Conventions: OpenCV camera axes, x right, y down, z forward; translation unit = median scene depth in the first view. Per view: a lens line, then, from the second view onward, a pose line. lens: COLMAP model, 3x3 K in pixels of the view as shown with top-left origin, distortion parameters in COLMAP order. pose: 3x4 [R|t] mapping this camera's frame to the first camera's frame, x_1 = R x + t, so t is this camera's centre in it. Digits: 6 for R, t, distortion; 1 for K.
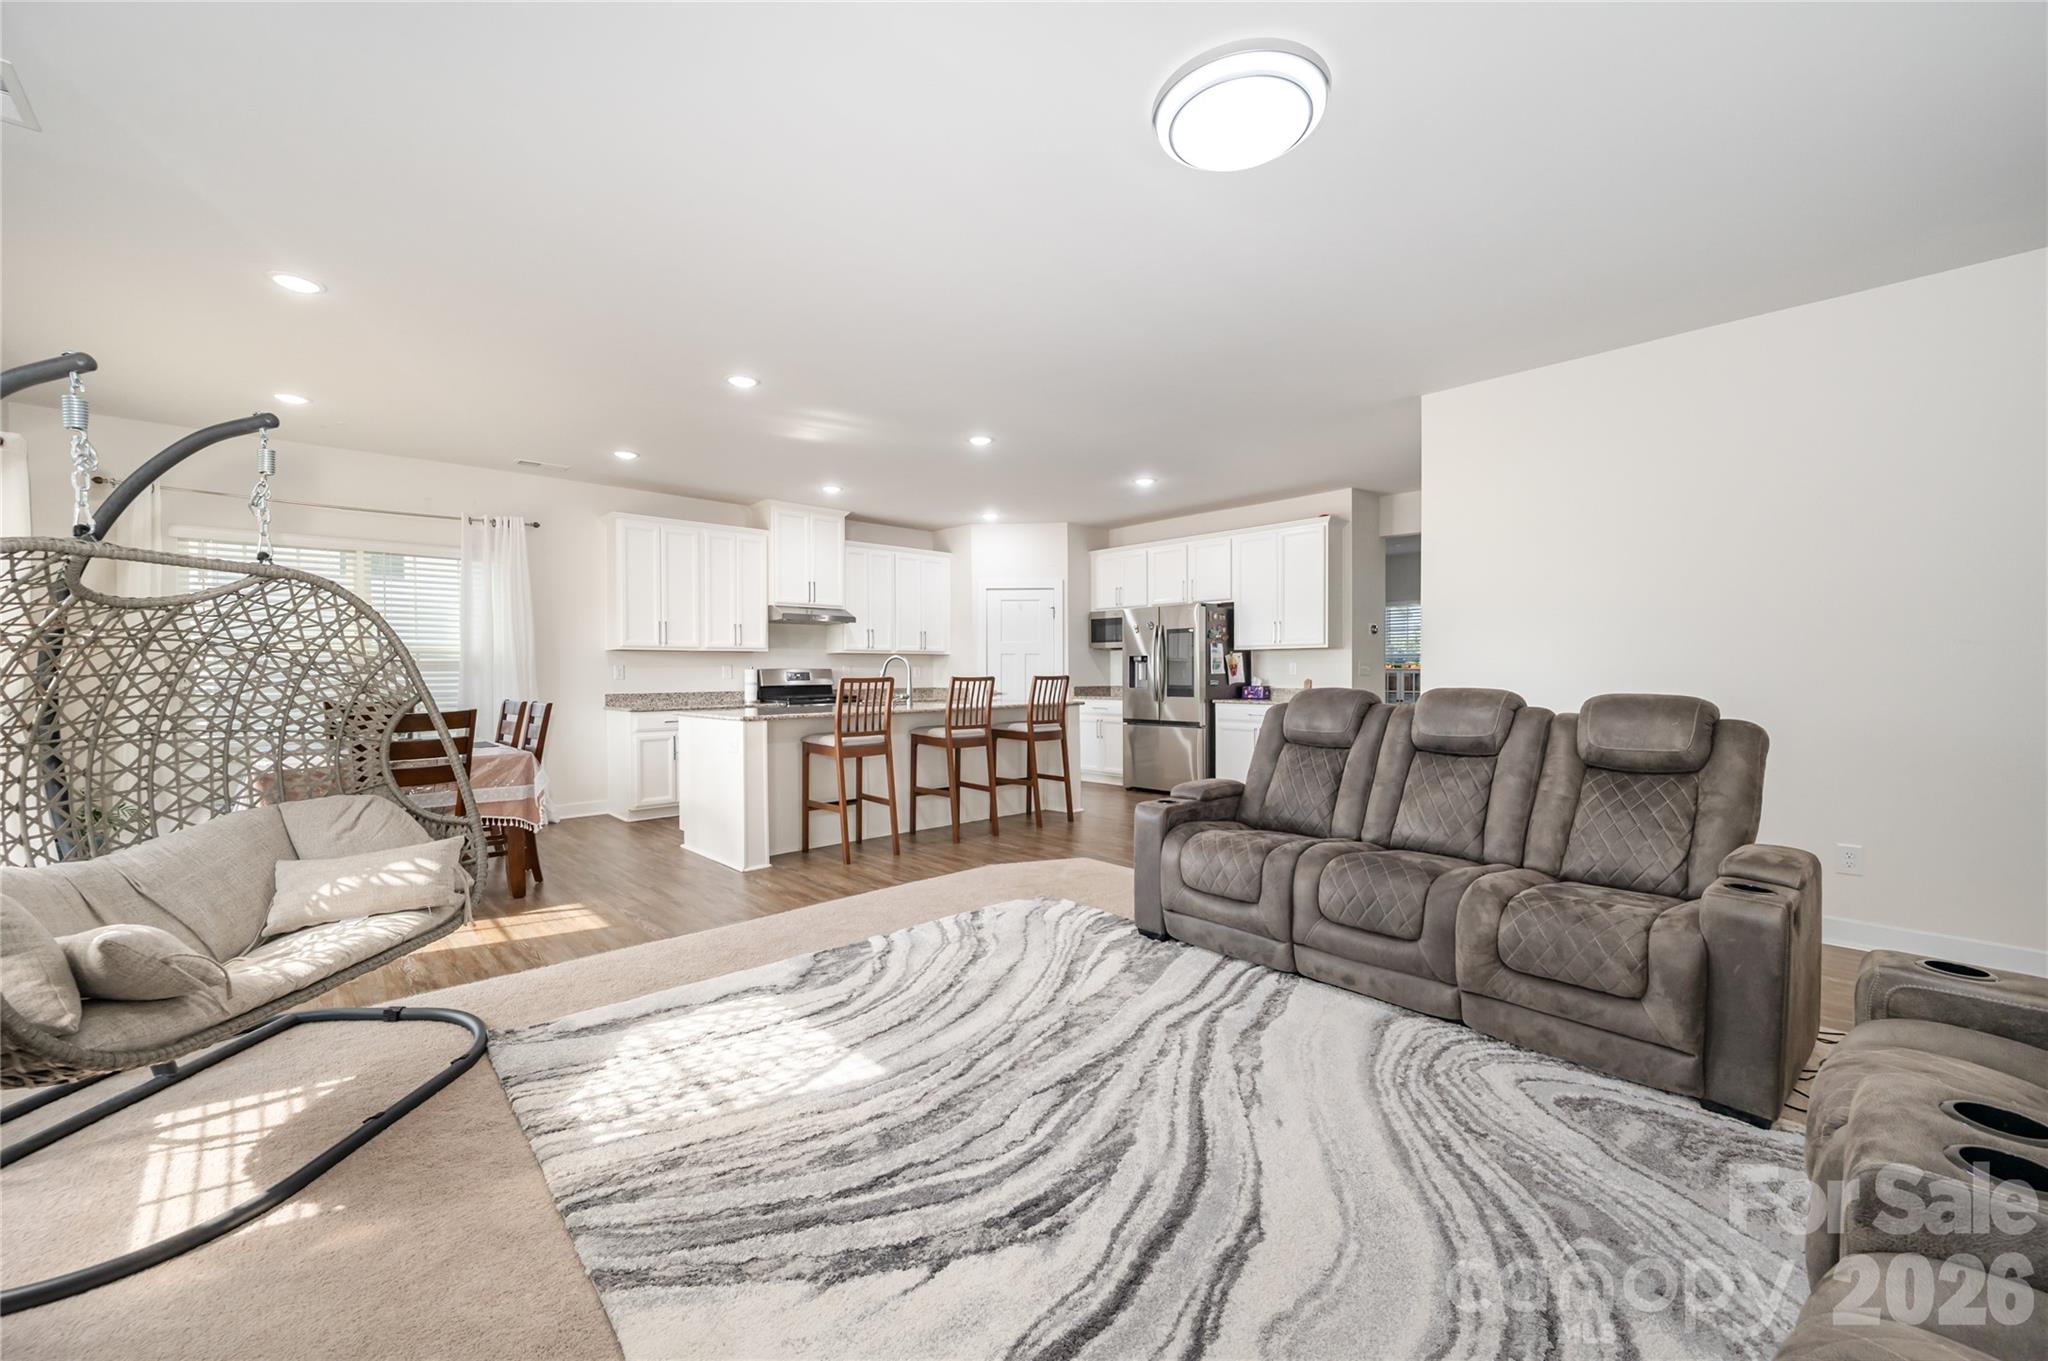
lens RADIAL K [[811.6, 0, 1031.2], [0, 811.6, 693.2], [0, 0, 1]] dist [-0.000058, -0.000270]
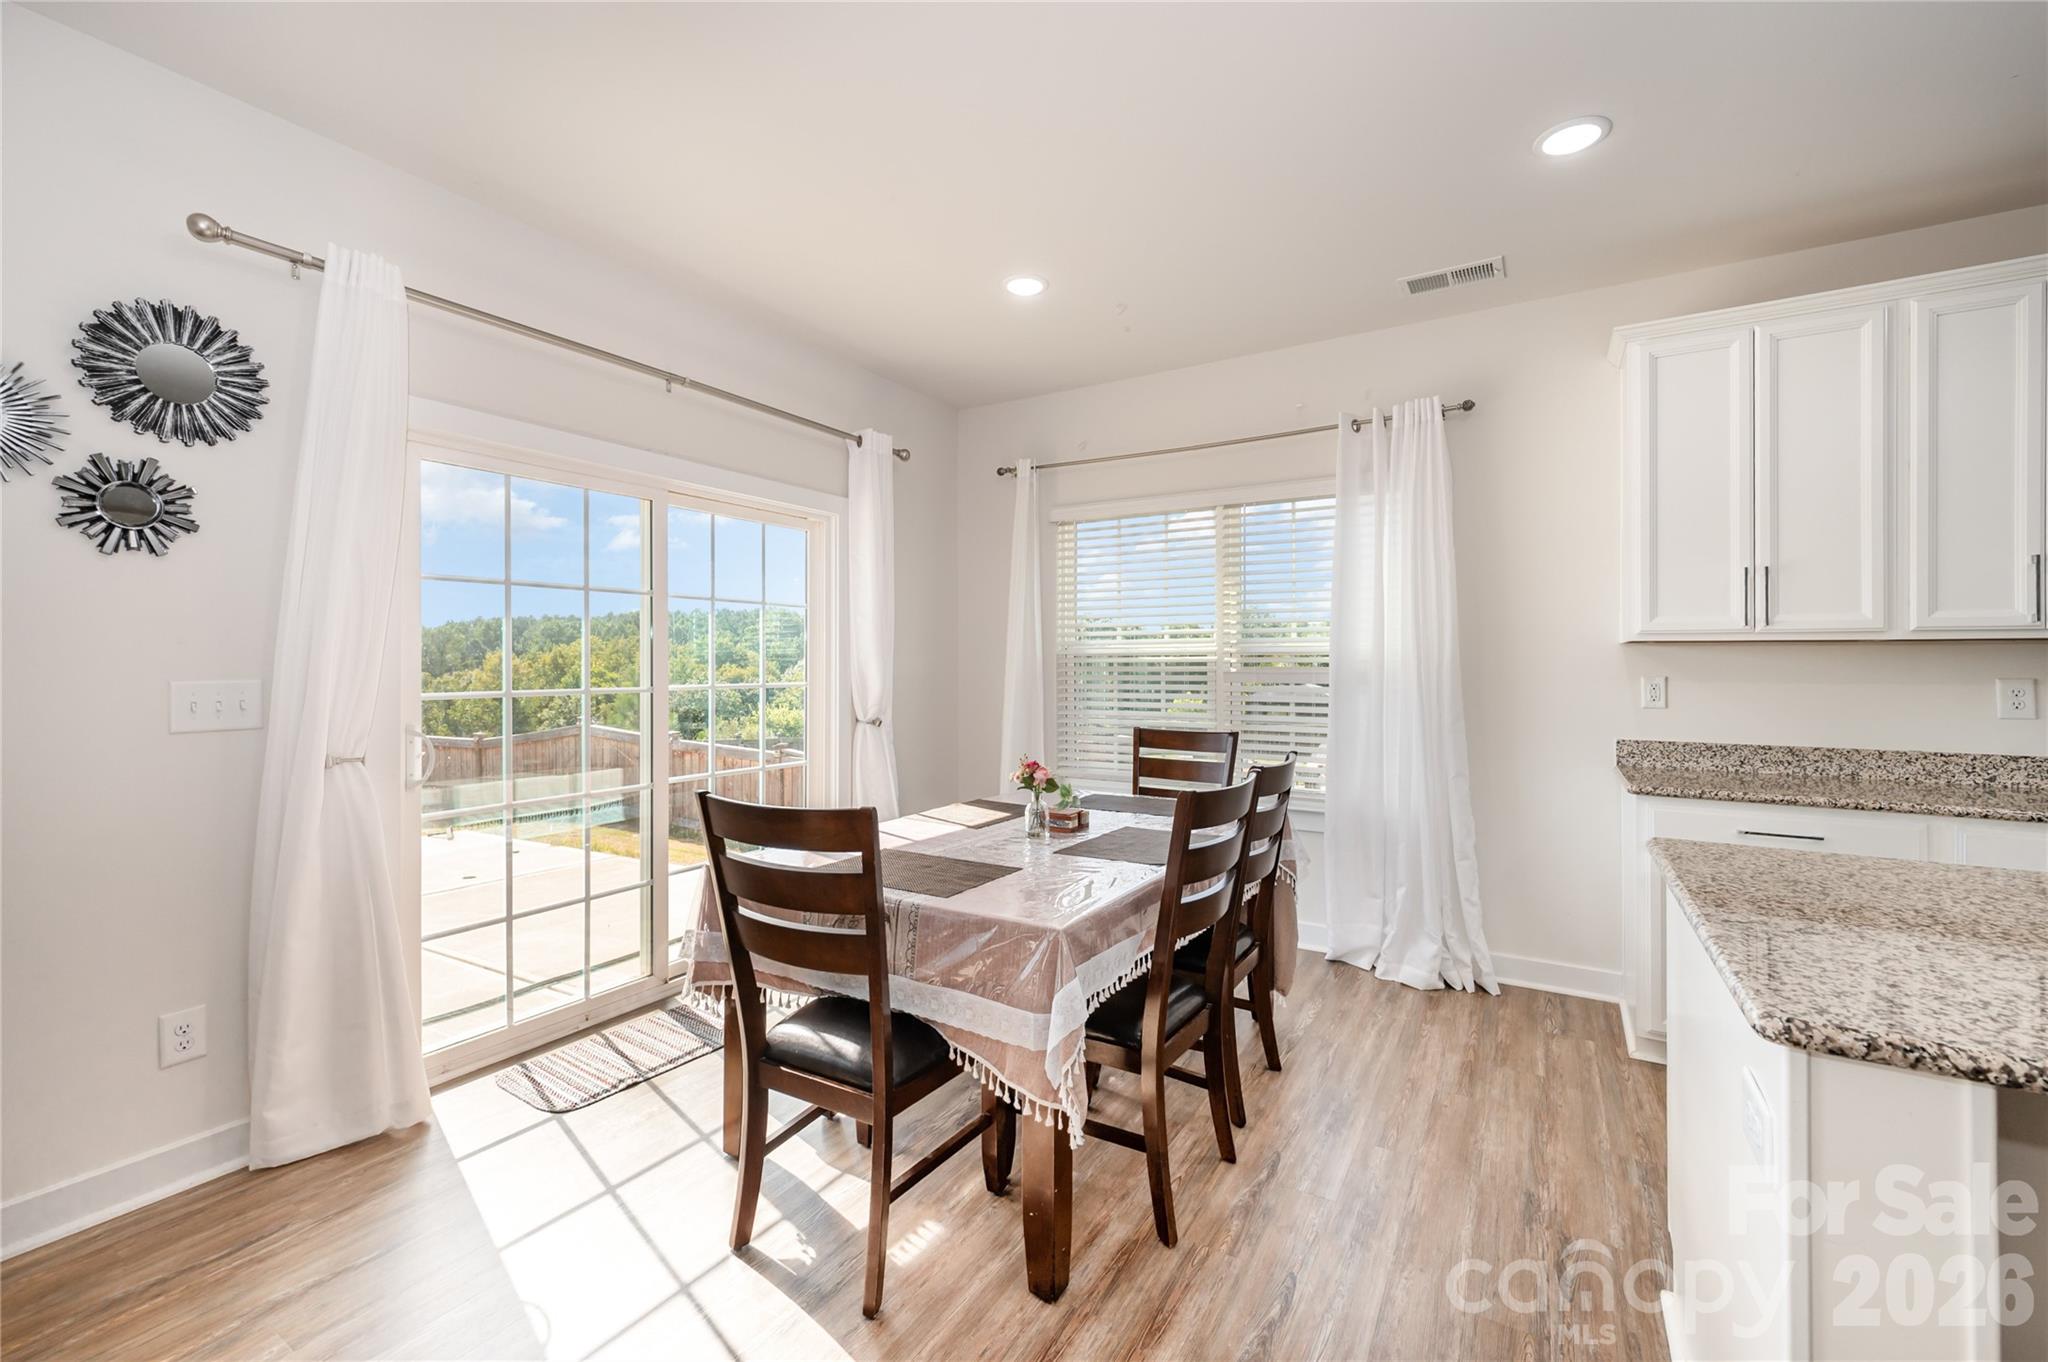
lens RADIAL K [[811.6, 0, 1015.2], [0, 811.6, 664.5], [0, 0, 1]] dist [-0.000058, -0.000270]
pose [[0.256112, 0.005832, -0.966630, -0.353459], [-0.031306, 0.999507, -0.002264, -0.061798], [0.966140, 0.030841, 0.256168, 1.162589]]
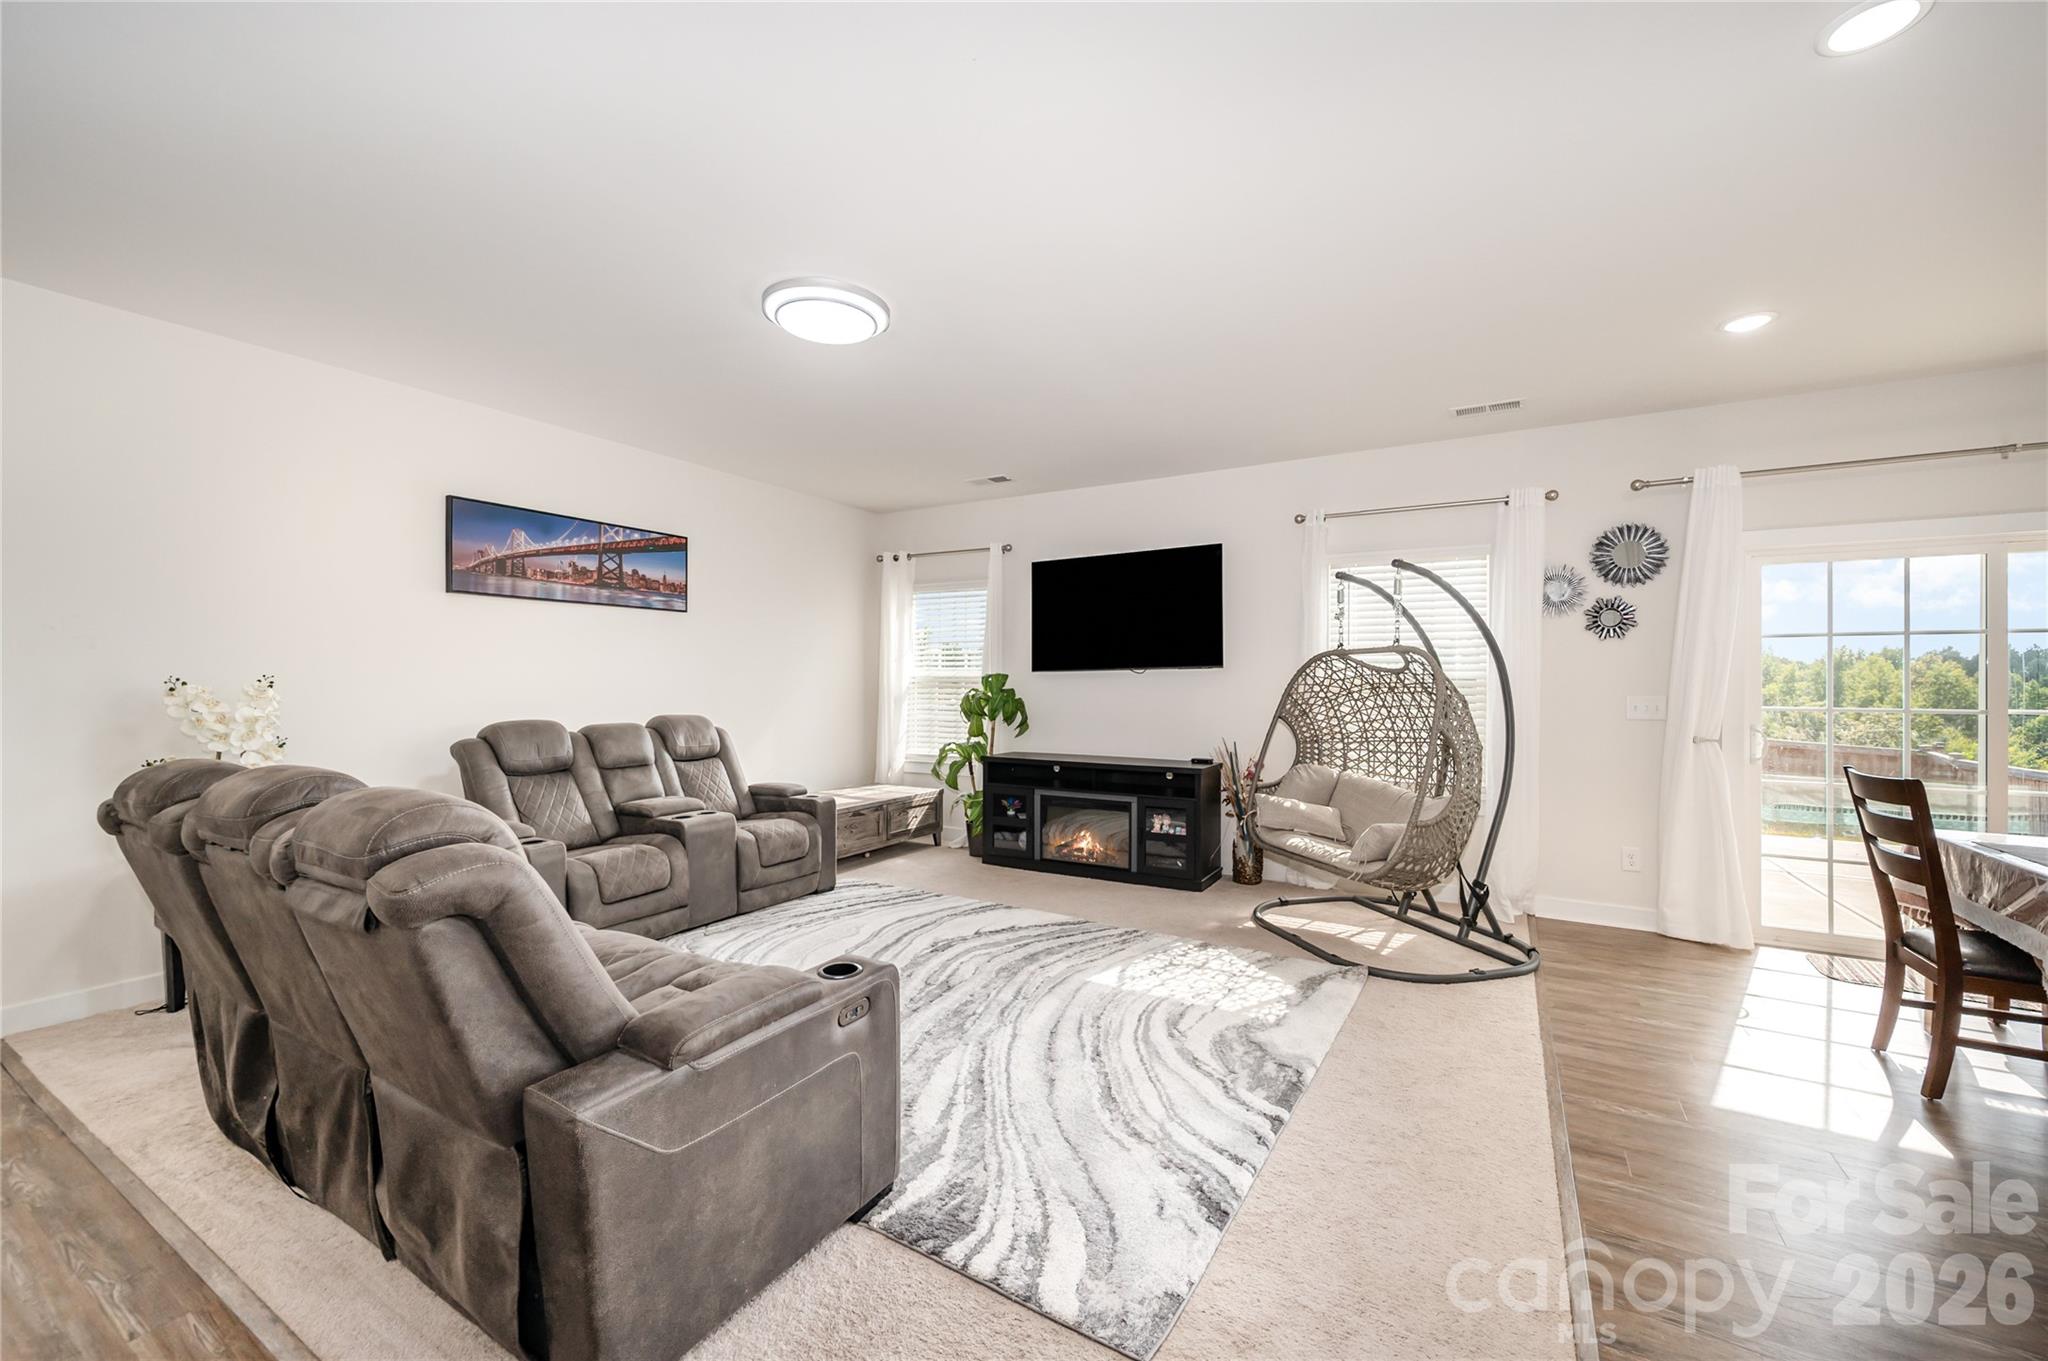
lens RADIAL K [[811.6, 0, 1025.9], [0, 811.6, 678.0], [0, 0, 1]] dist [-0.000058, -0.000270]
pose [[-0.962225, -0.000192, -0.272254, 0.217666], [-0.007438, 0.999645, 0.025584, -0.087370], [0.272153, 0.026642, -0.961885, 1.729853]]
